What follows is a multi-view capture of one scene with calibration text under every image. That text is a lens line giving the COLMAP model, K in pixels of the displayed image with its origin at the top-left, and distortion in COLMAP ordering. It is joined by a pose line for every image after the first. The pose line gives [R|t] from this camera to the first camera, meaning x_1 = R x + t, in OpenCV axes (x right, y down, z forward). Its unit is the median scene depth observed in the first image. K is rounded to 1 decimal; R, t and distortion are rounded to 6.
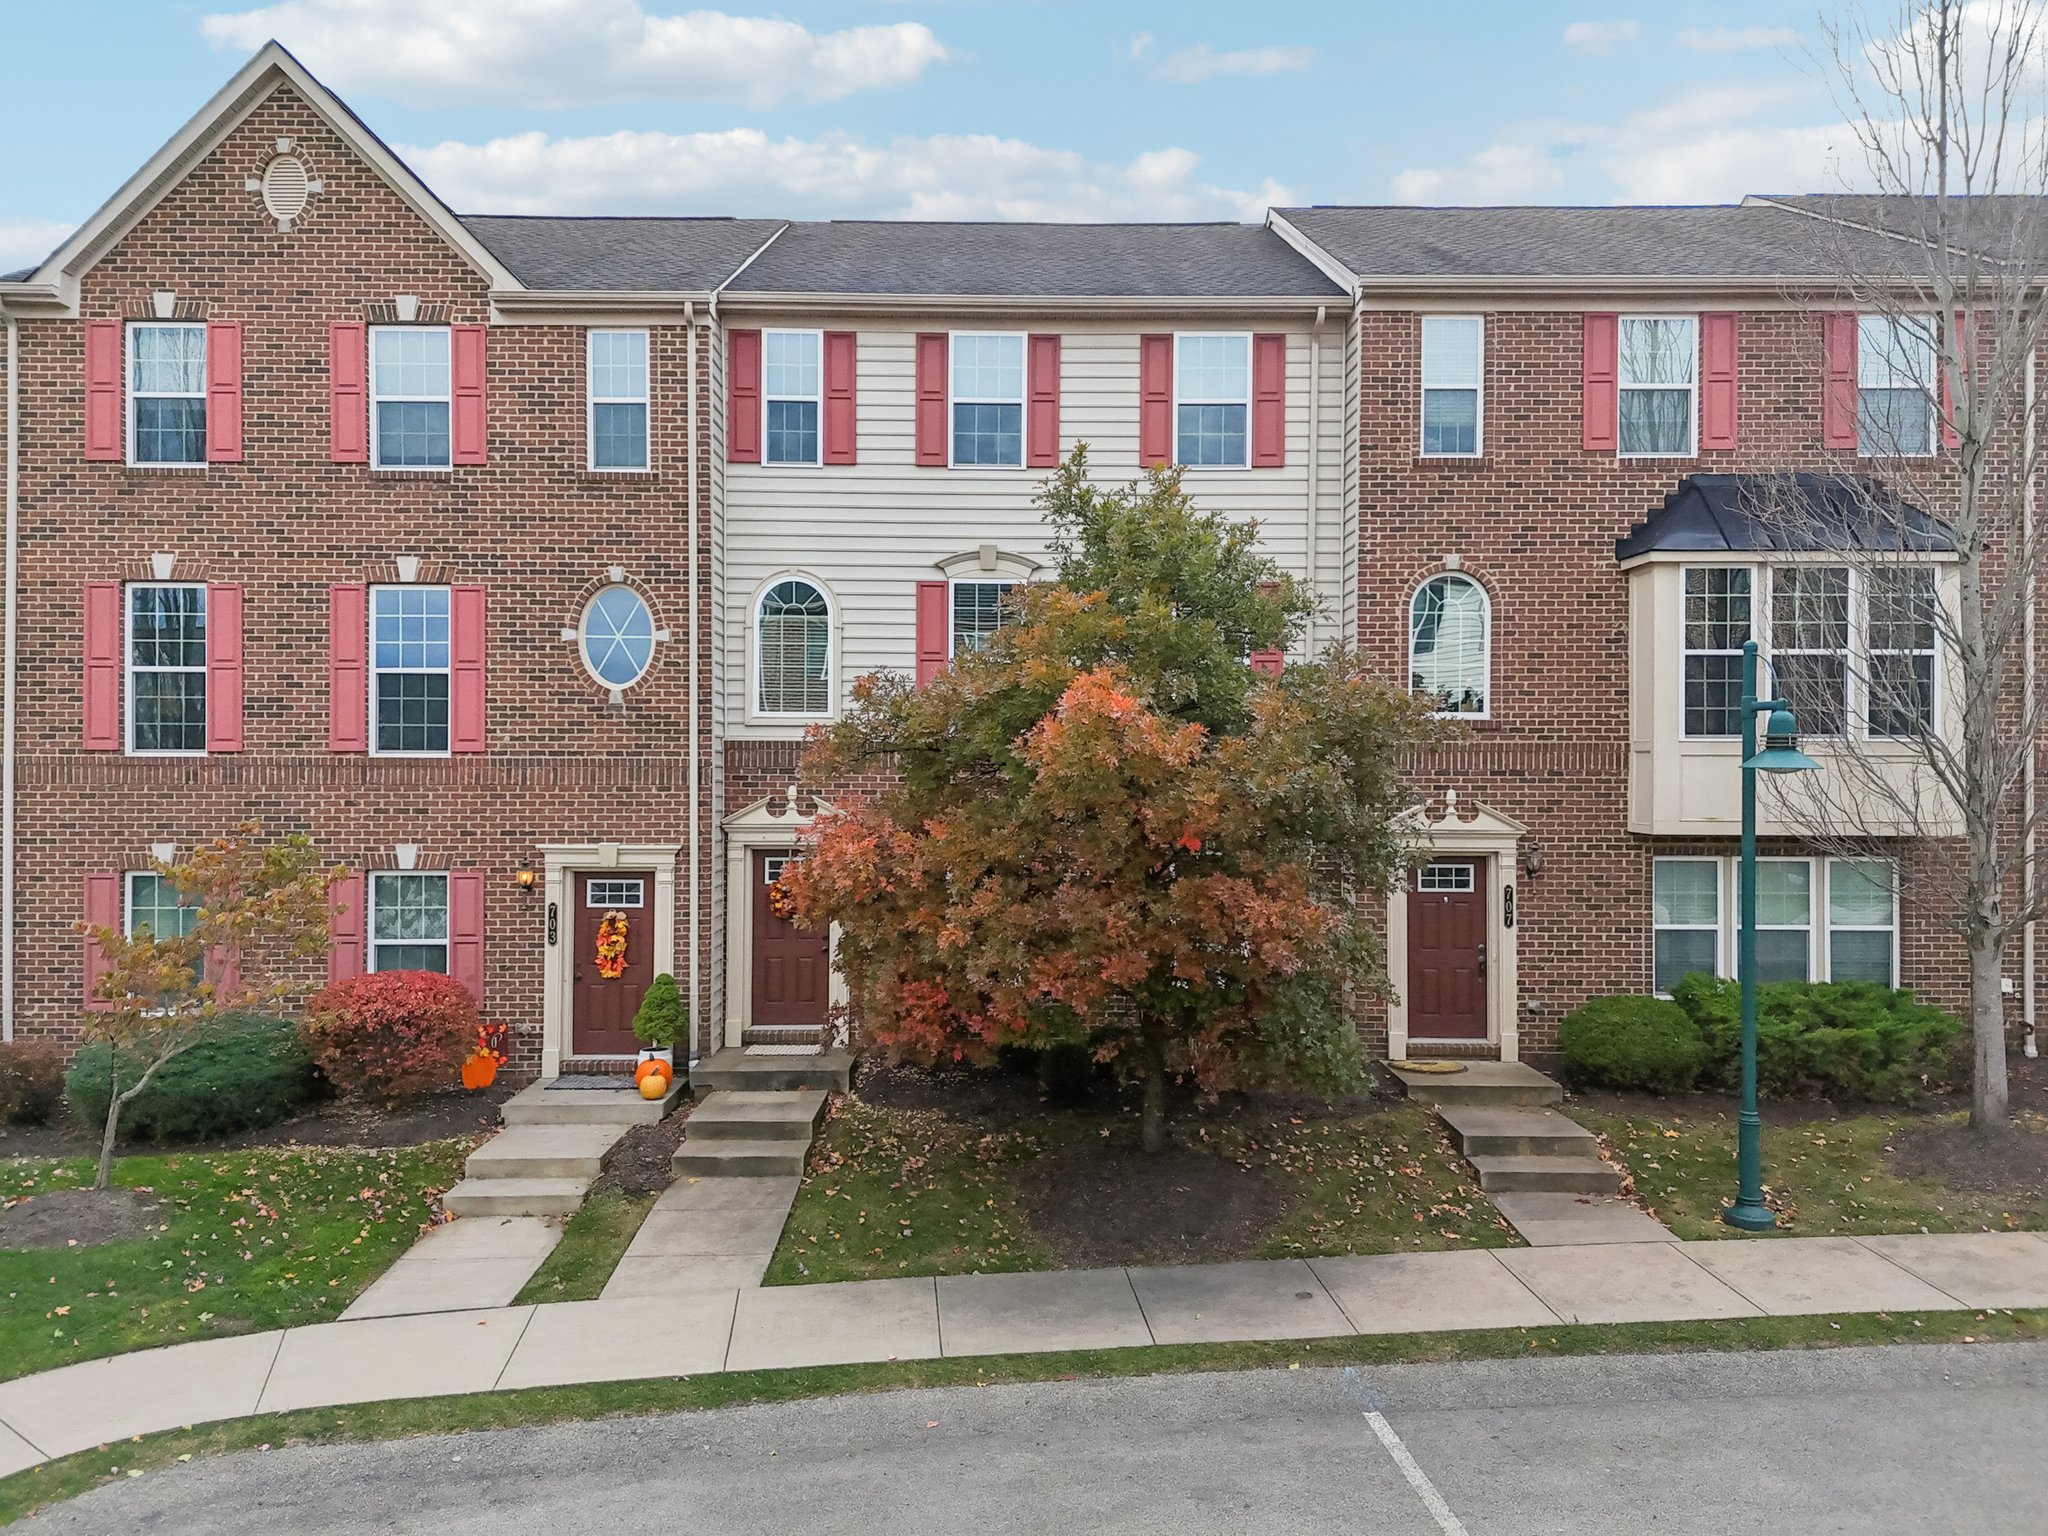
lens RADIAL K [[1486.9, 0, 1020.2], [0, 1486.9, 740.1], [0, 0, 1]] dist [0.063148, -0.057942]
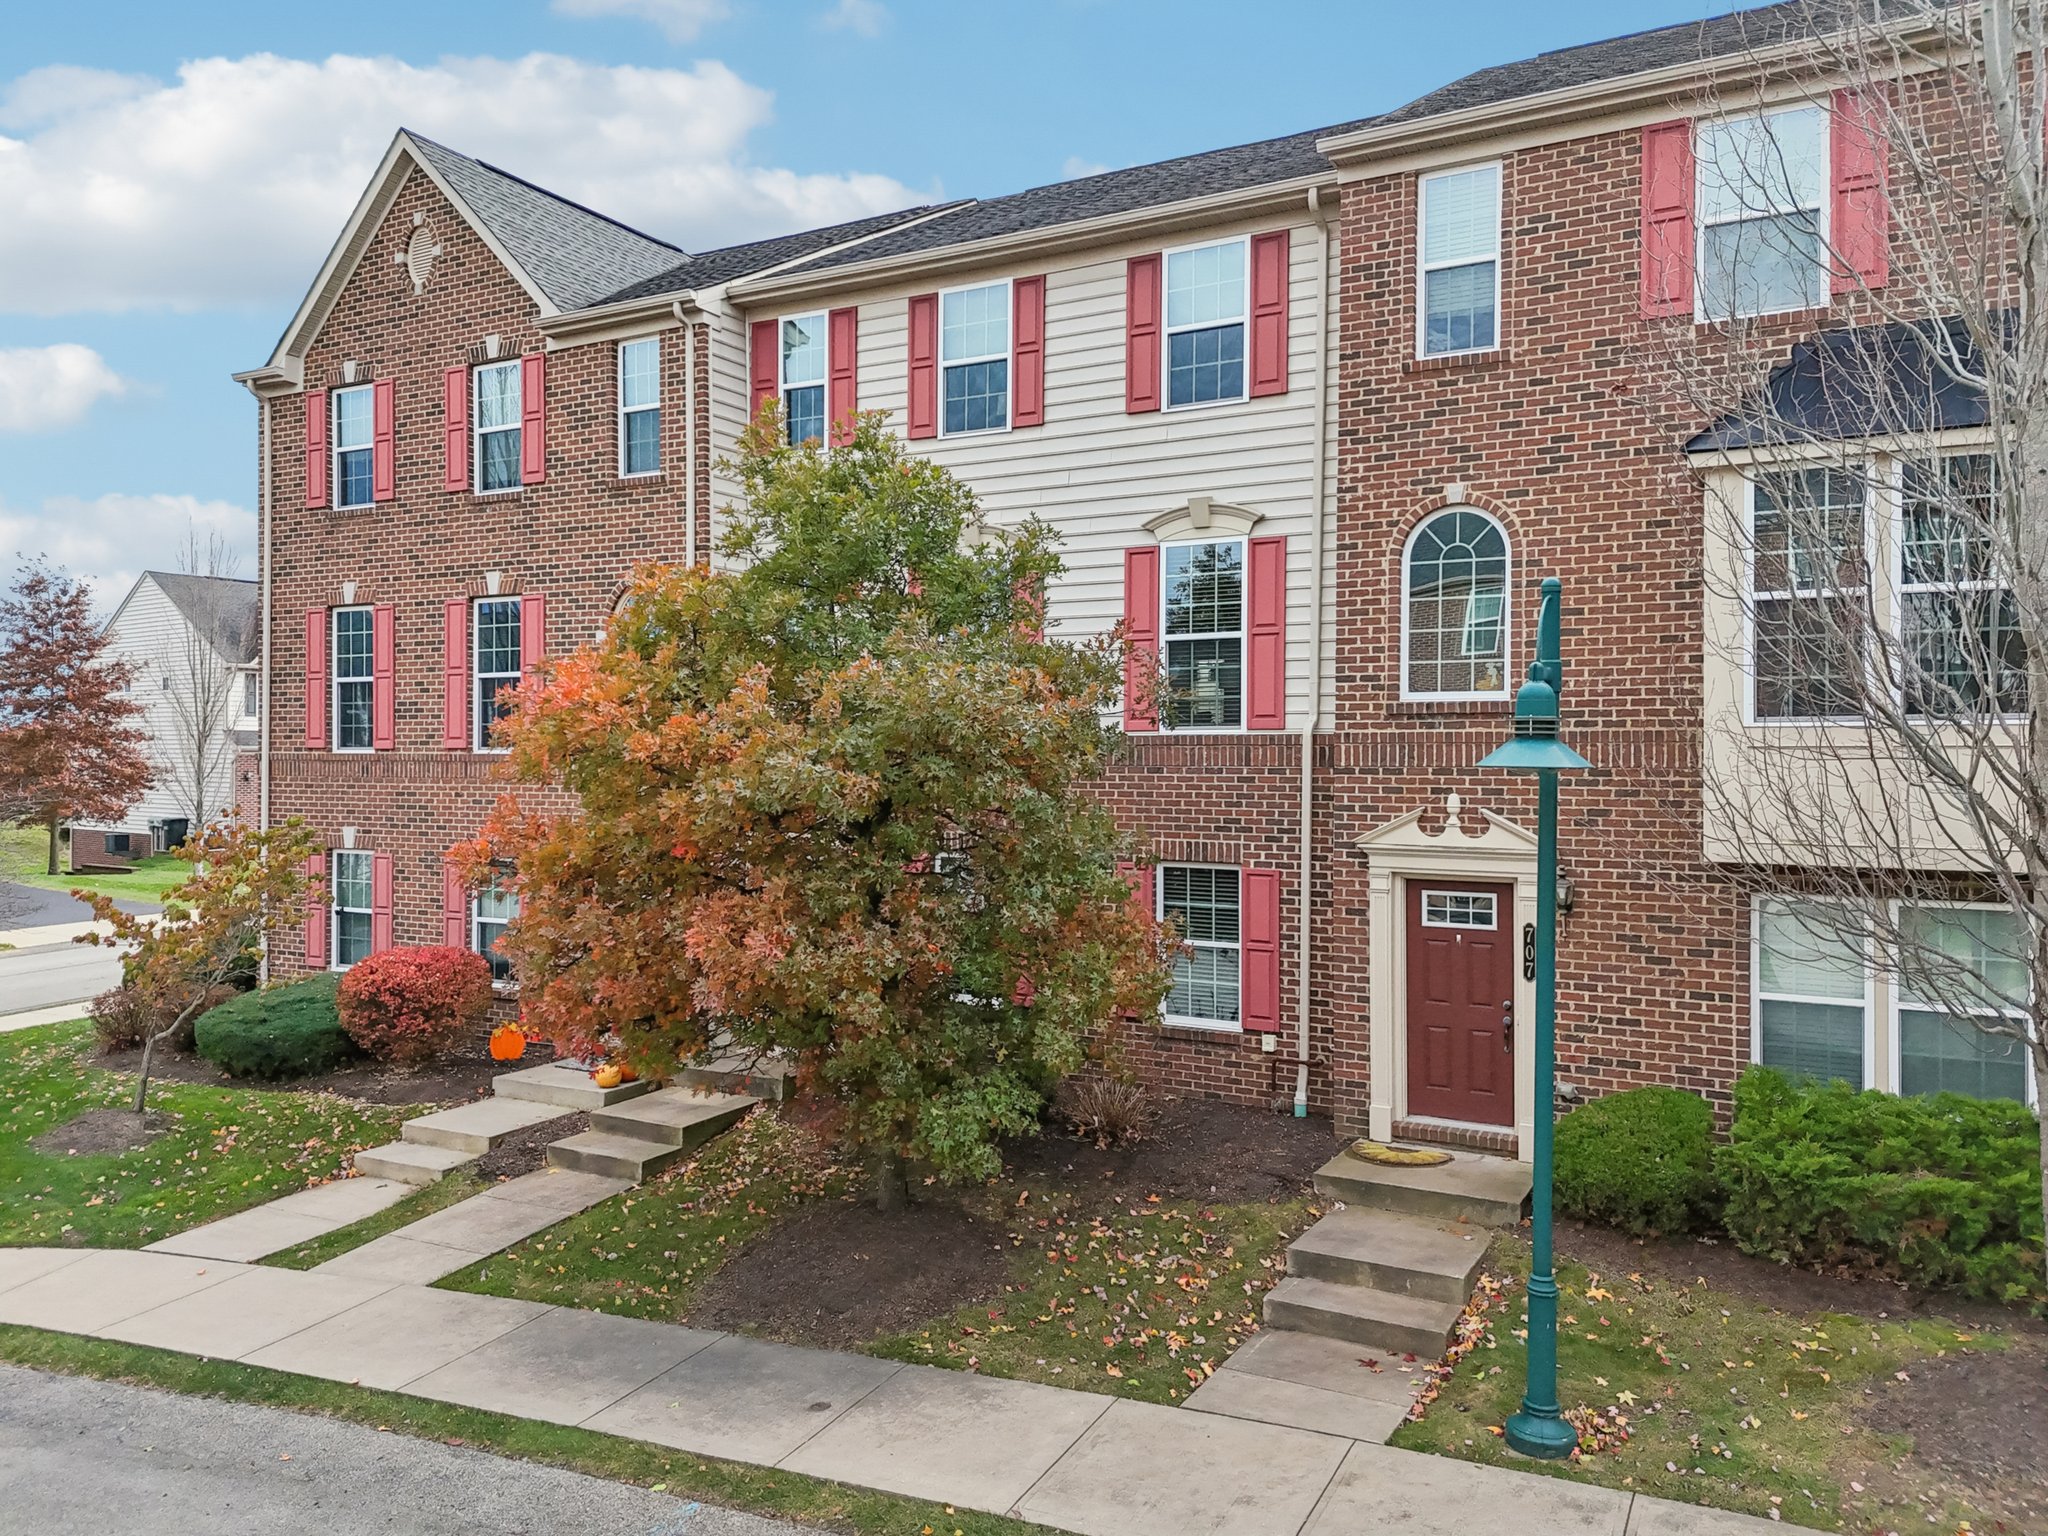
lens RADIAL K [[1486.9, 0, 1020.2], [0, 1486.9, 740.1], [0, 0, 1]] dist [0.063148, -0.057942]
pose [[0.870956, -0.006299, -0.491320, 0.469617], [0.007730, 0.999970, 0.000883, 0.003570], [0.491300, -0.004568, 0.870978, 0.230367]]
